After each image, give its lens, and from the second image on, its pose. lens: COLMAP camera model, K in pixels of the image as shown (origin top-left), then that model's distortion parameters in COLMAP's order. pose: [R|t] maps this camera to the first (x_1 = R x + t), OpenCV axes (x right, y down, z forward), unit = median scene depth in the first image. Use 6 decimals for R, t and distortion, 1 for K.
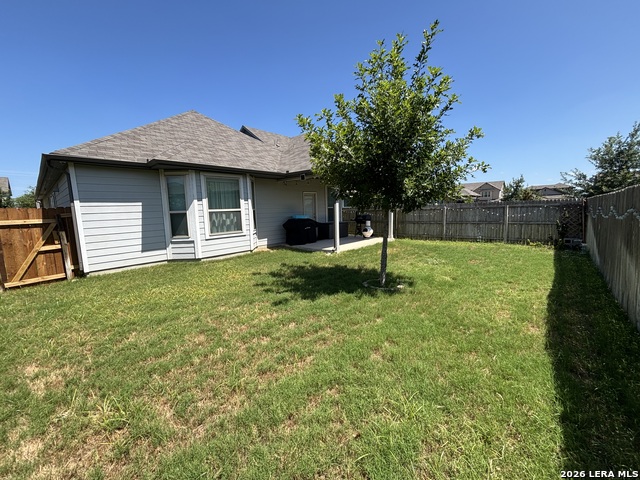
lens RADIAL K [[257.7, 0, 318.1], [0, 257.7, 238.4], [0, 0, 1]] dist [0.001298, 0.000019]
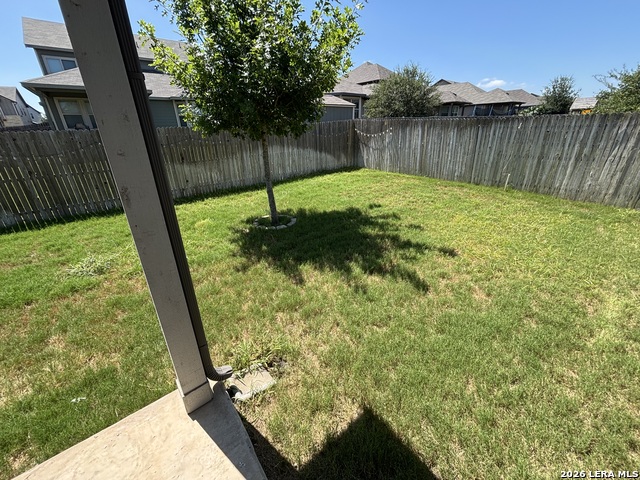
lens RADIAL K [[257.7, 0, 318.1], [0, 257.7, 238.4], [0, 0, 1]] dist [0.001298, 0.000019]
pose [[-0.990332, -0.003022, 0.138685, -0.024273], [0.064131, 0.876534, 0.477049, -0.140267], [-0.123004, 0.481330, -0.867866, 1.214285]]
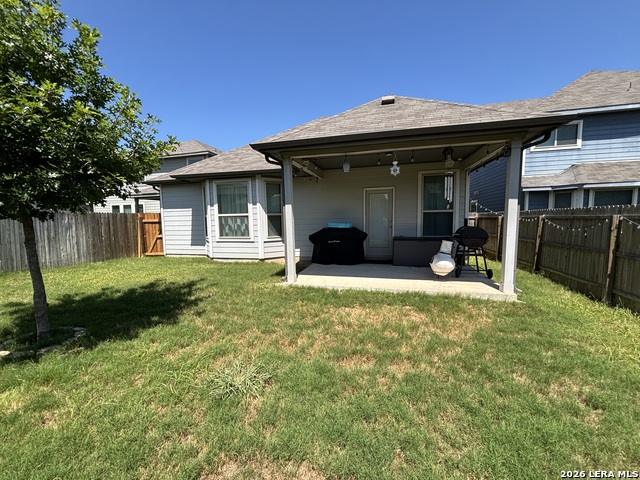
lens RADIAL K [[257.7, 0, 318.1], [0, 257.7, 238.4], [0, 0, 1]] dist [0.001298, 0.000019]
pose [[0.480047, 0.099378, -0.871596, 0.718743], [-0.096073, 0.993542, 0.060368, -0.115833], [0.871966, 0.054757, 0.486494, 0.840057]]
